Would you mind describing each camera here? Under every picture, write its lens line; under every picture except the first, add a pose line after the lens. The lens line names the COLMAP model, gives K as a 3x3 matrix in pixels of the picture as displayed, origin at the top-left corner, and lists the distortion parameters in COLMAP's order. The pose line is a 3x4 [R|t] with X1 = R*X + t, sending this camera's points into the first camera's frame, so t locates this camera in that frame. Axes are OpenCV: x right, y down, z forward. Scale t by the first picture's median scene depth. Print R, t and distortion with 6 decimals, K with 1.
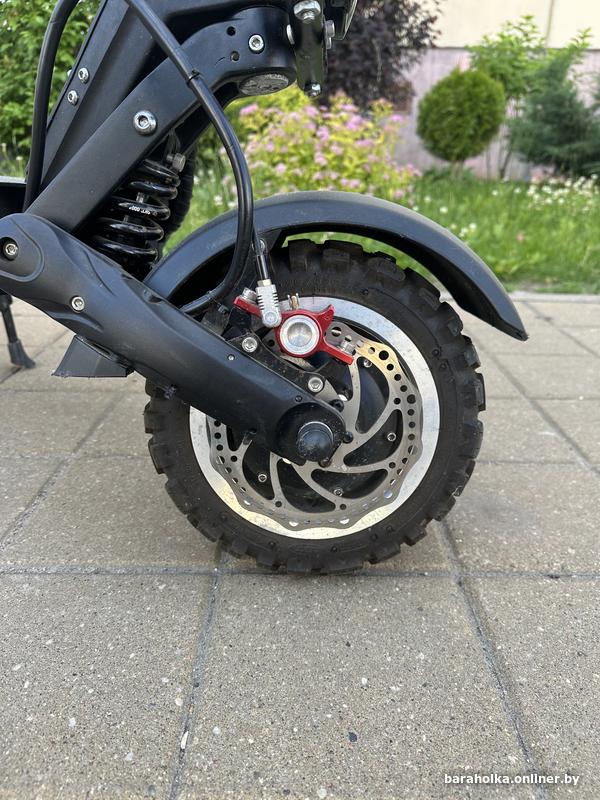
lens RADIAL K [[572.5, 0, 300.0], [0, 572.5, 400.0], [0, 0, 1]] dist [0.006347, -0.047094]
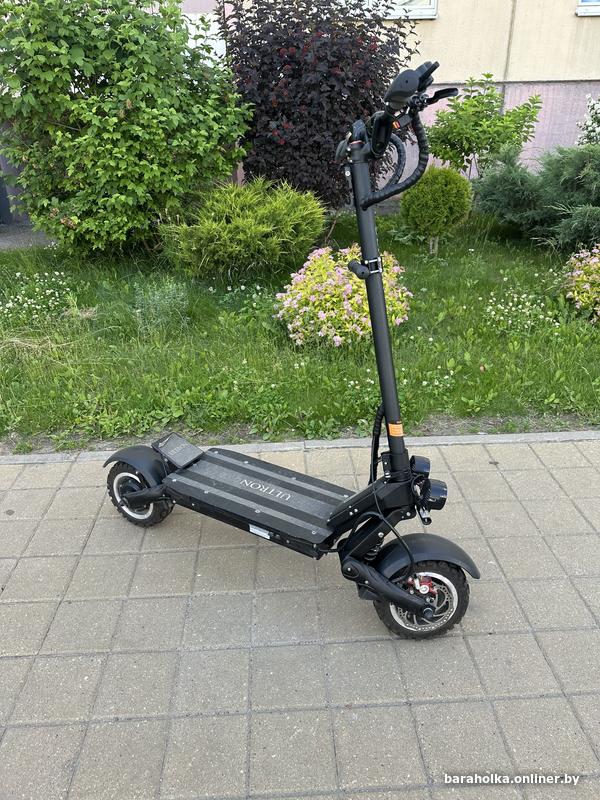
lens RADIAL K [[572.5, 0, 300.0], [0, 572.5, 400.0], [0, 0, 1]] dist [0.006347, -0.047094]
pose [[0.997406, -0.055793, 0.045470, -0.839579], [0.051180, 0.993970, 0.096974, -1.604052], [-0.050607, -0.094395, 0.994248, -2.411285]]
